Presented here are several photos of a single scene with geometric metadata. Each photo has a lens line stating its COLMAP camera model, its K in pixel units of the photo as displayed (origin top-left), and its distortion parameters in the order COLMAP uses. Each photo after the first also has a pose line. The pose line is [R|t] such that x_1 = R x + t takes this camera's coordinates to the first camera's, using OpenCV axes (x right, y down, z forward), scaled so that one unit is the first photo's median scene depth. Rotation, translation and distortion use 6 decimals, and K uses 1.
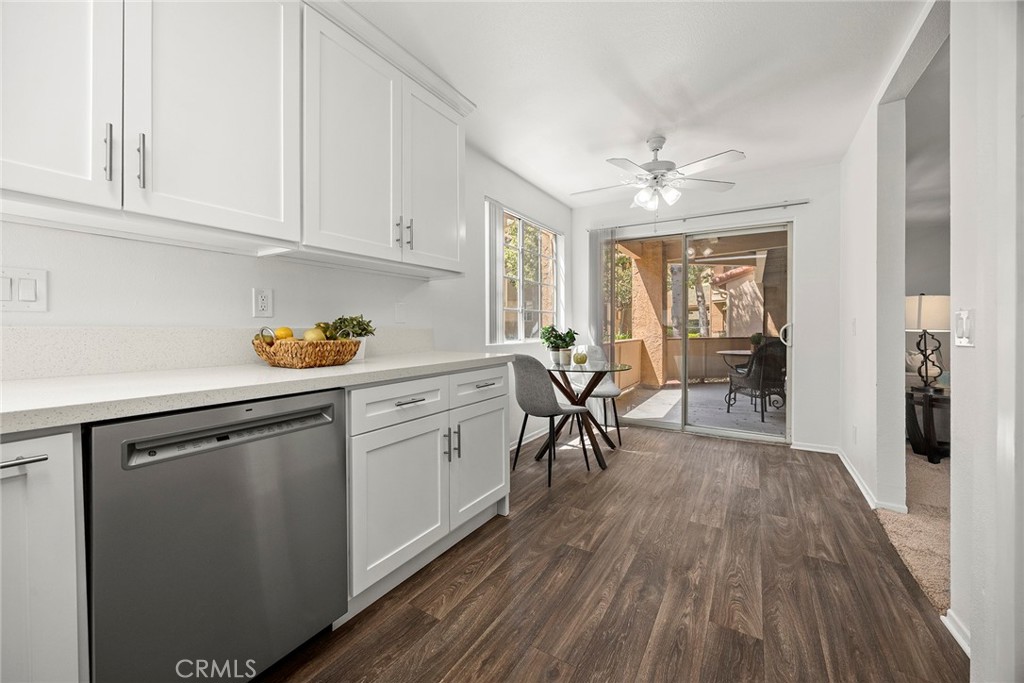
lens RADIAL K [[397.3, 0, 518.5], [0, 397.3, 331.8], [0, 0, 1]] dist [-0.002528, -0.000198]
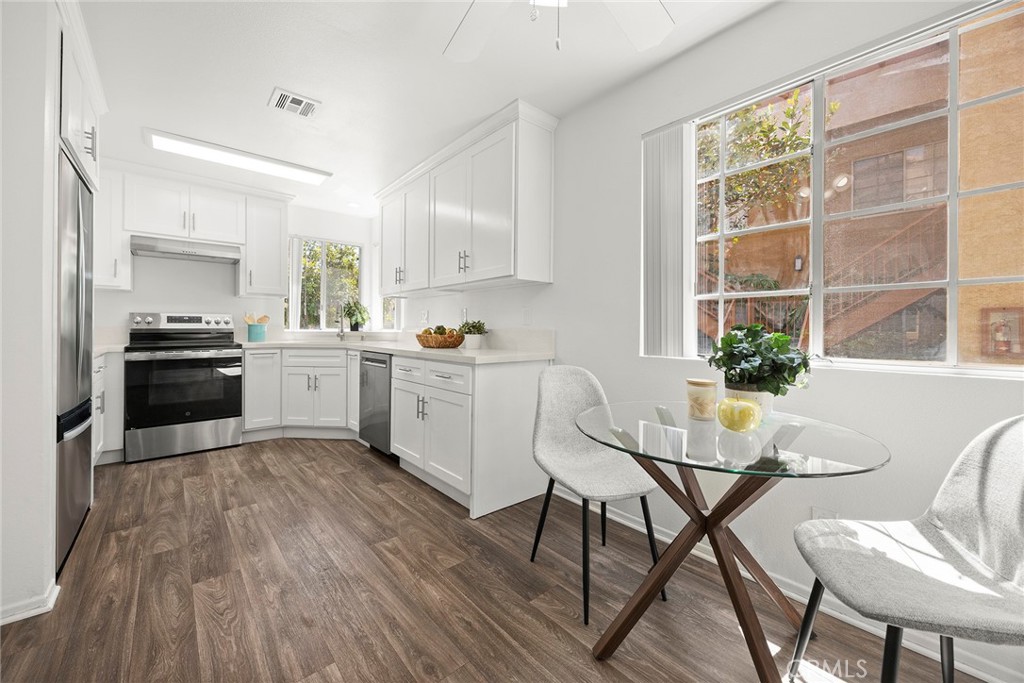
lens RADIAL K [[397.3, 0, 507.5], [0, 397.3, 331.4], [0, 0, 1]] dist [-0.002528, -0.000198]
pose [[-0.306014, 0.000975, -0.952026, 1.468215], [-0.012434, 0.999910, 0.005021, -0.020262], [0.951946, 0.013374, -0.305975, 2.305975]]
